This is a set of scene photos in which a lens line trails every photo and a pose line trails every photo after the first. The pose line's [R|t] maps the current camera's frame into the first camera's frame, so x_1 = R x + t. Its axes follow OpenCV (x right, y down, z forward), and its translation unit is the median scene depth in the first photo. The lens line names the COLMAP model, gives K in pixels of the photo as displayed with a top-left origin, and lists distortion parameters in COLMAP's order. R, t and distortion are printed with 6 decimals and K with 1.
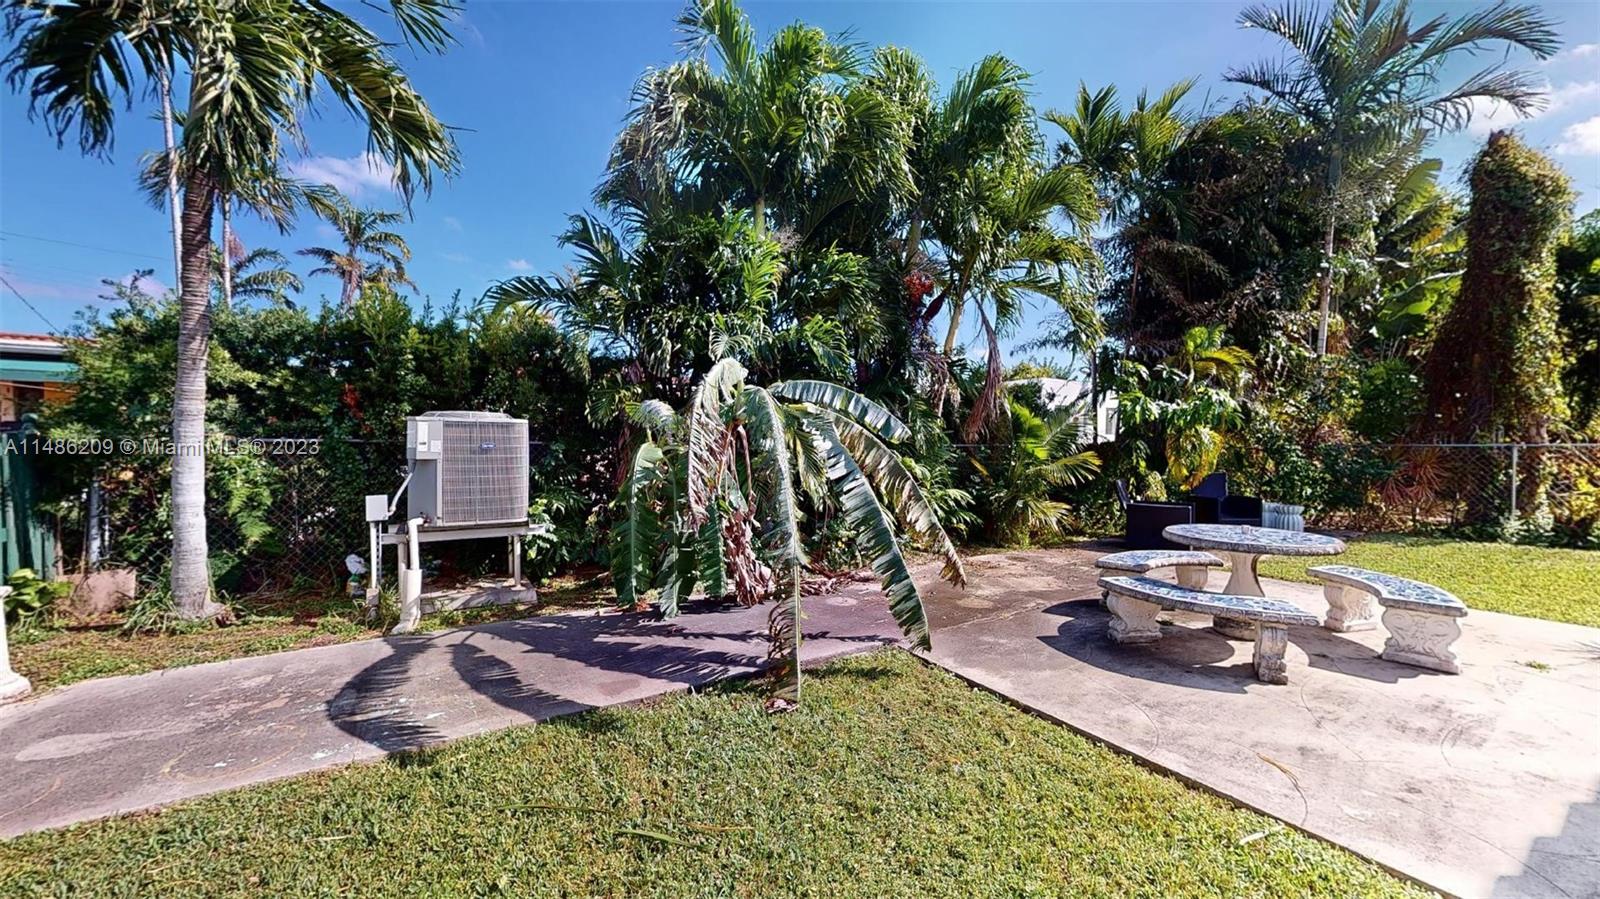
lens RADIAL K [[586.9, 0, 799.3], [0, 586.9, 451.5], [0, 0, 1]] dist [0.000505, -0.000083]
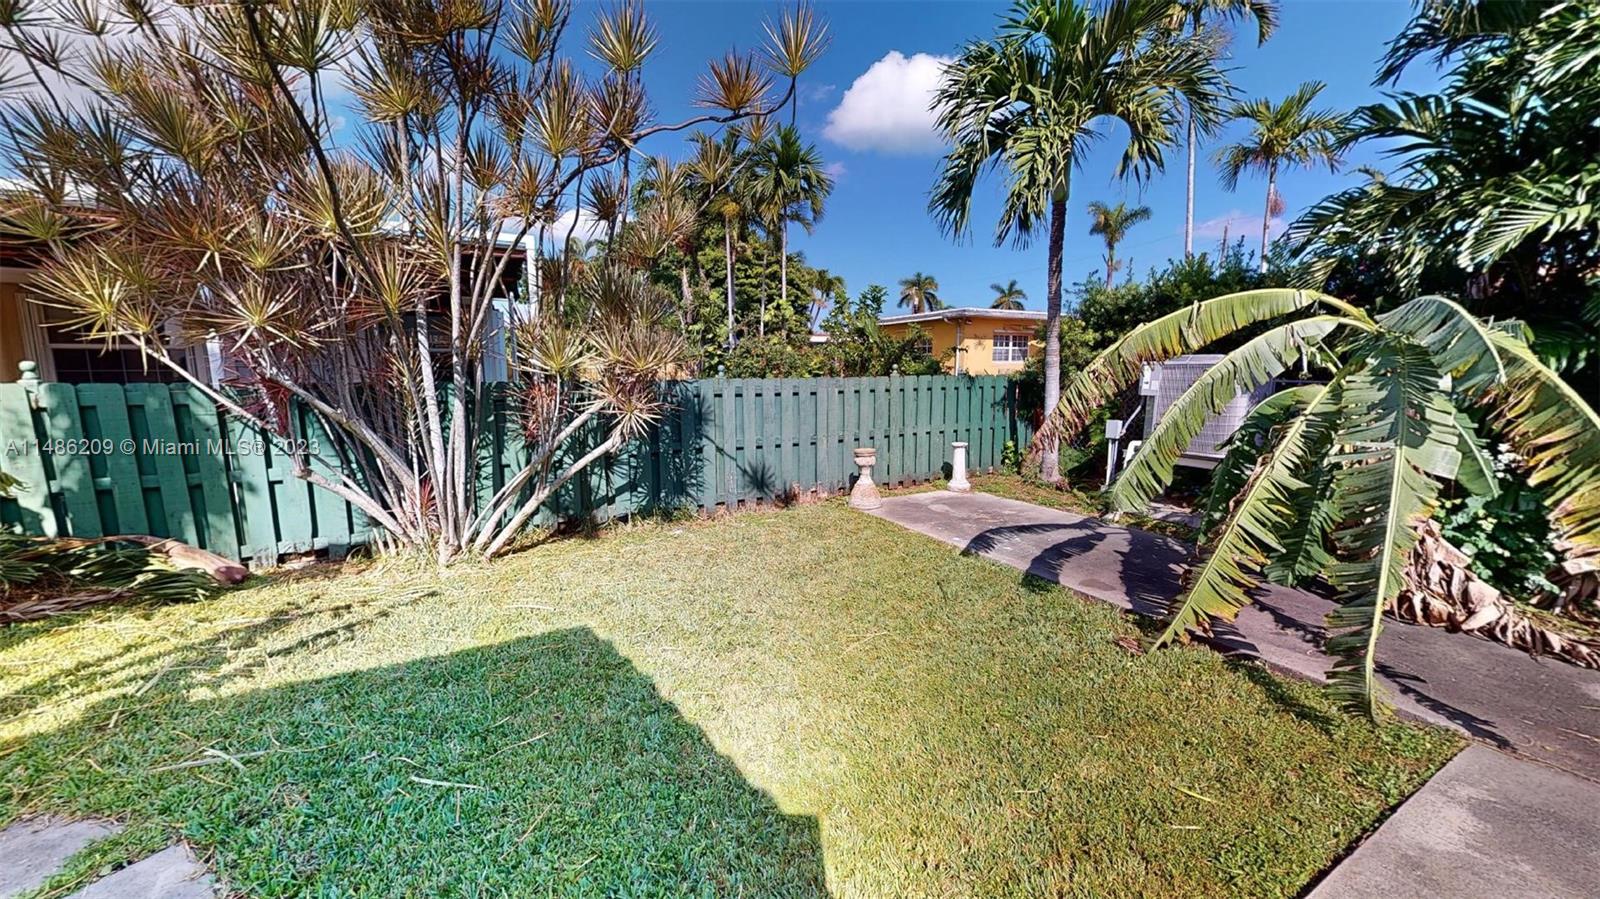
lens RADIAL K [[586.9, 0, 800.3], [0, 586.9, 453.0], [0, 0, 1]] dist [0.000505, -0.000083]
pose [[-0.033984, 0.132546, -0.990594, 0.874613], [-0.024967, 0.990745, 0.133423, -0.019110], [0.999110, 0.029266, -0.030360, 0.404522]]
